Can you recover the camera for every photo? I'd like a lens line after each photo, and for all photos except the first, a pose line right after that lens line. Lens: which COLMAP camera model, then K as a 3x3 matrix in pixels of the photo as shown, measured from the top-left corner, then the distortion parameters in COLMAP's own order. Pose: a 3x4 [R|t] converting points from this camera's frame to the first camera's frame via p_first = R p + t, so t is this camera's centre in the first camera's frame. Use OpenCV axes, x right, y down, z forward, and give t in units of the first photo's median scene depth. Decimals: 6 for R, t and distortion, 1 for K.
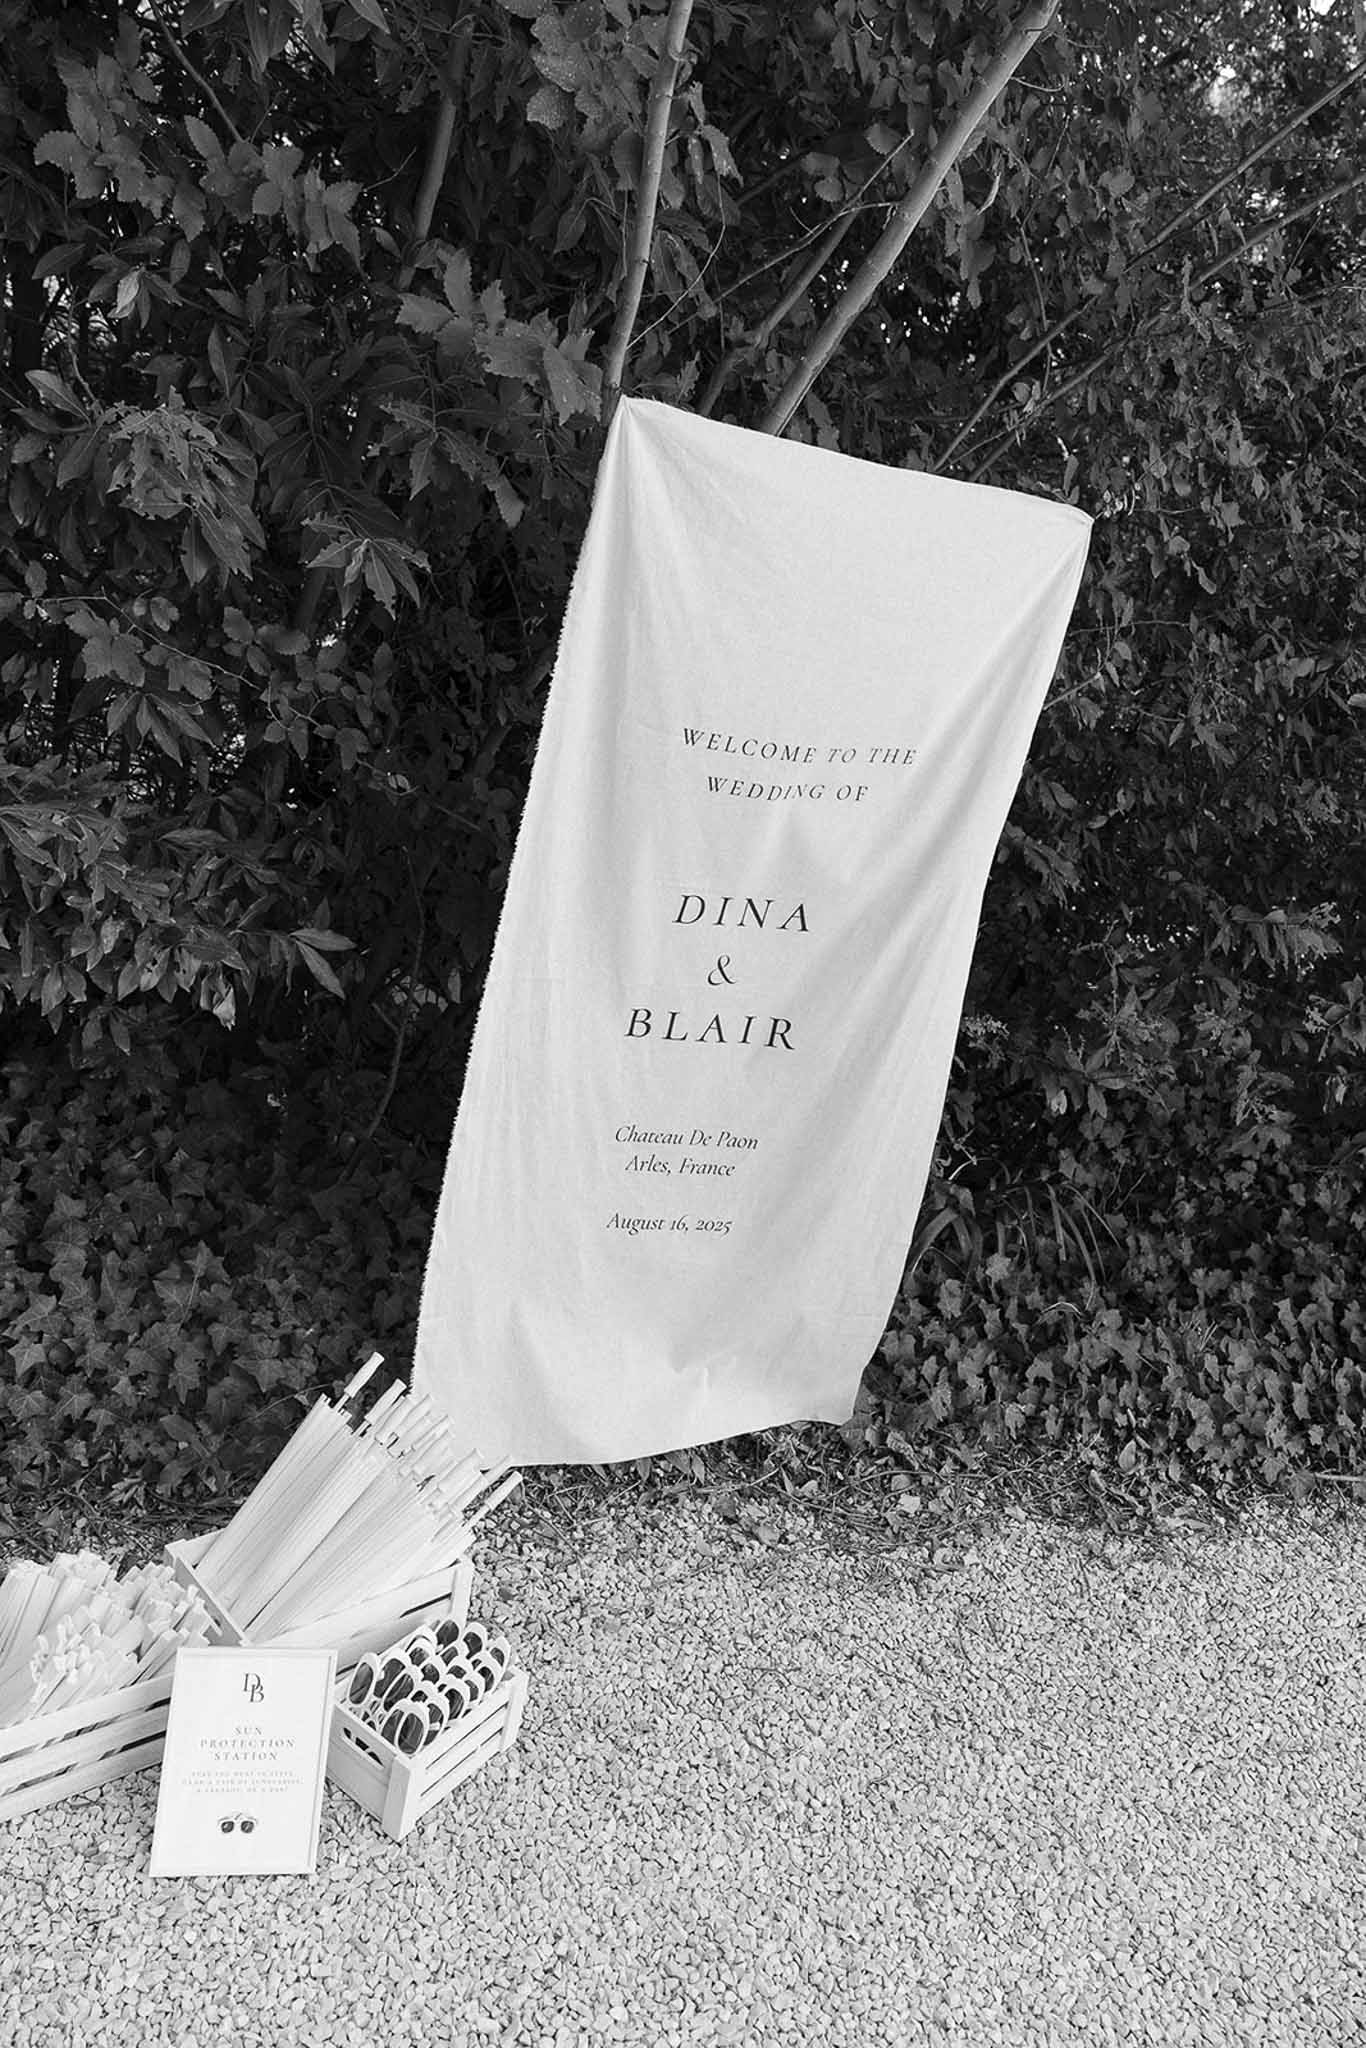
lens RADIAL K [[1477.2, 0, 671.9], [0, 1477.2, 994.2], [0, 0, 1]] dist [0.181385, -0.151840]
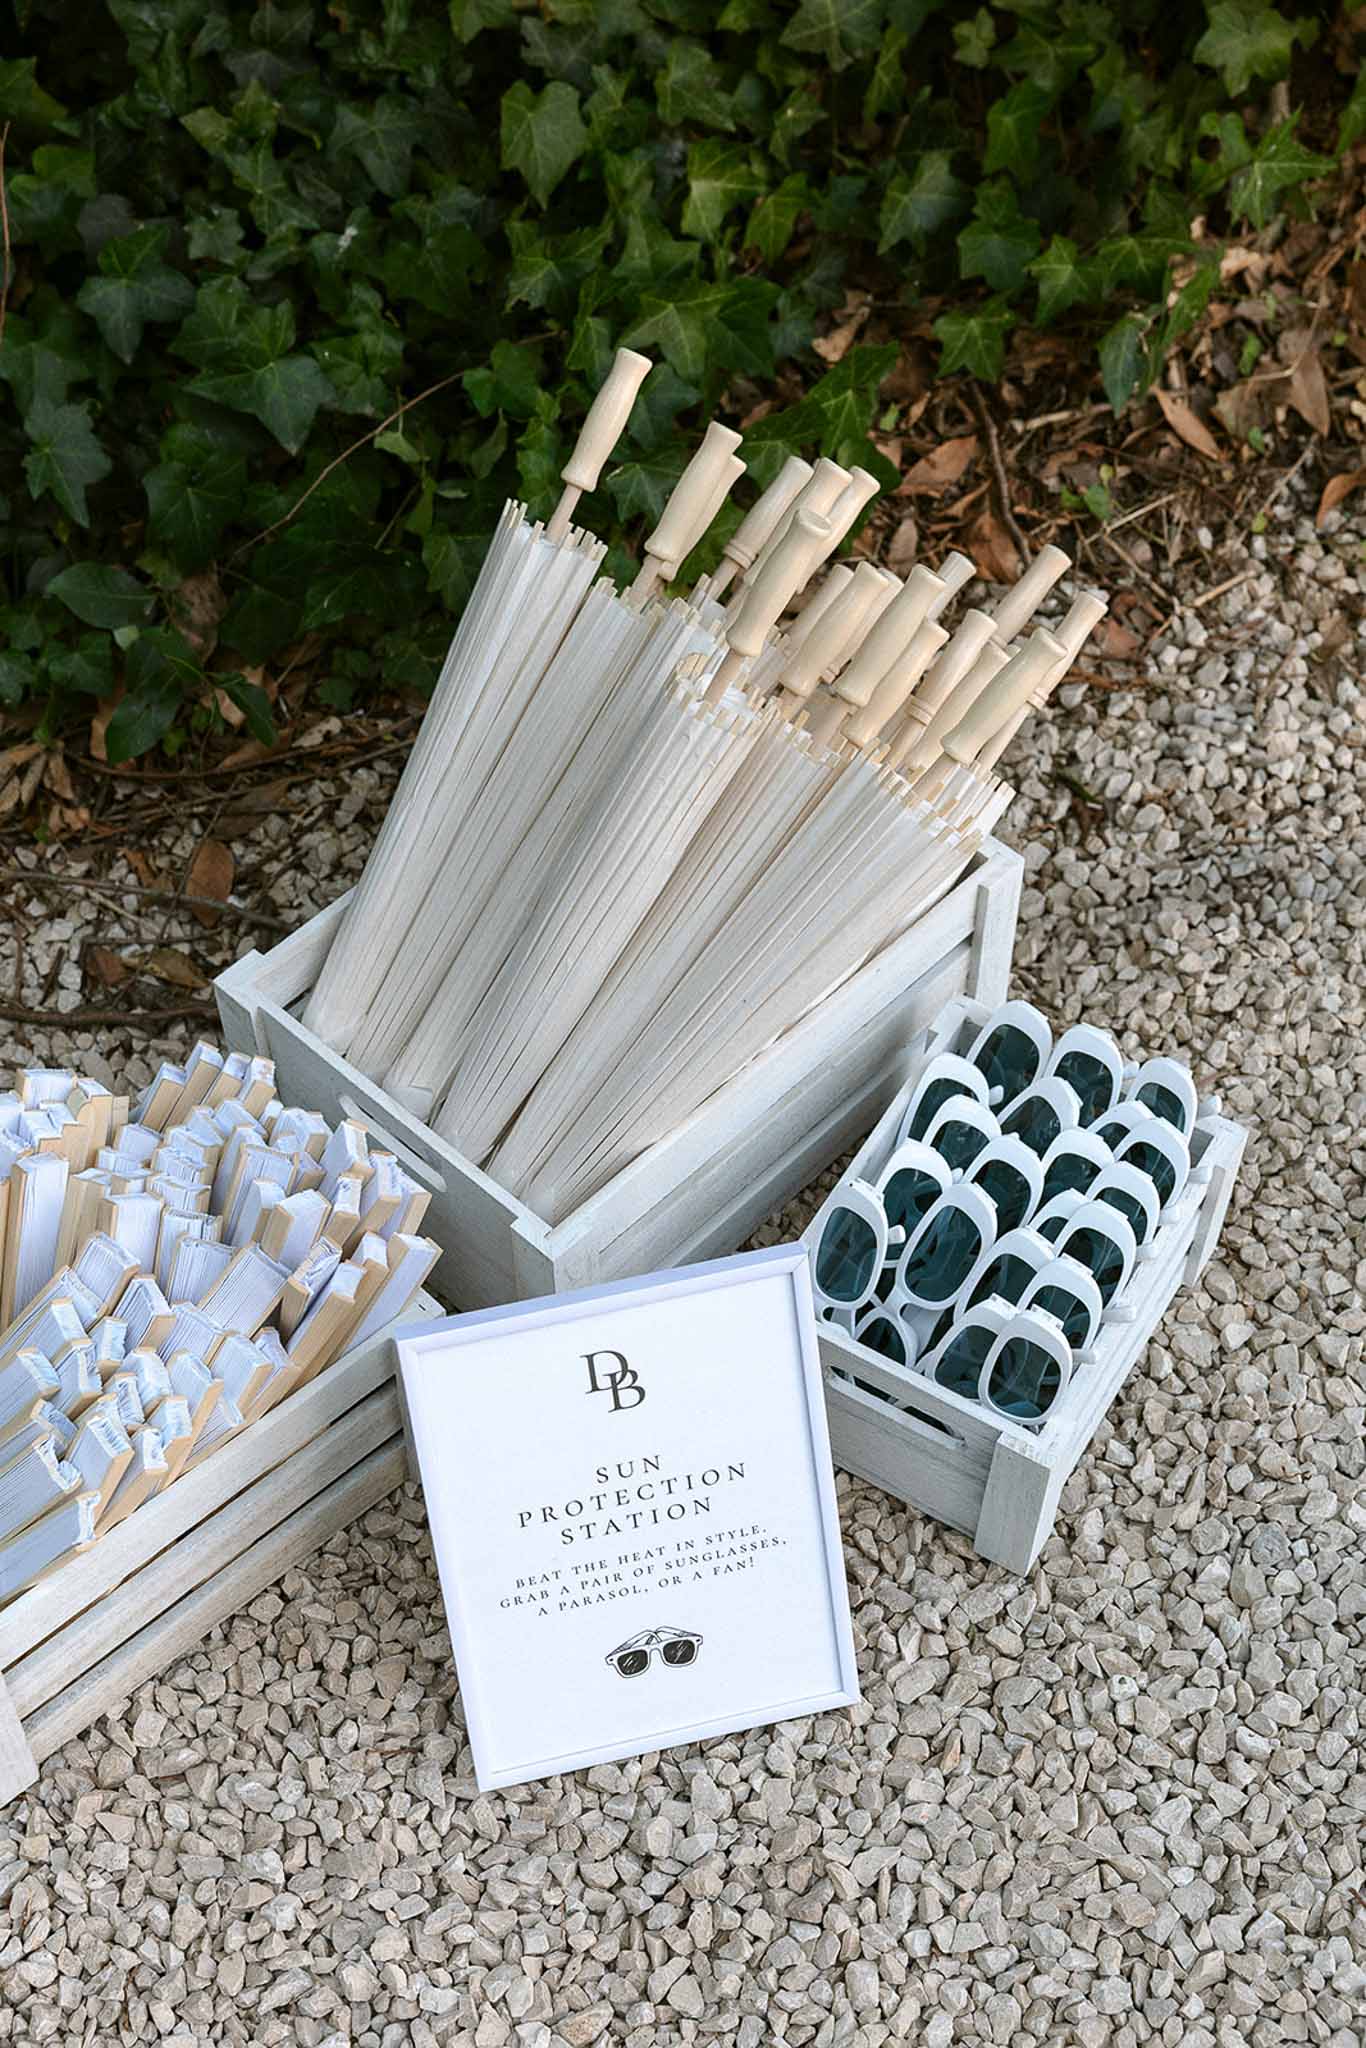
lens RADIAL K [[3387.5, 0, 683.0], [0, 3387.5, 1024.0], [0, 0, 1]] dist [-0.122499, 0.016461]
pose [[0.985020, -0.141792, -0.098134, -0.148547], [0.172424, 0.802594, 0.571062, -0.071045], [-0.002210, -0.579428, 0.815020, 0.349508]]
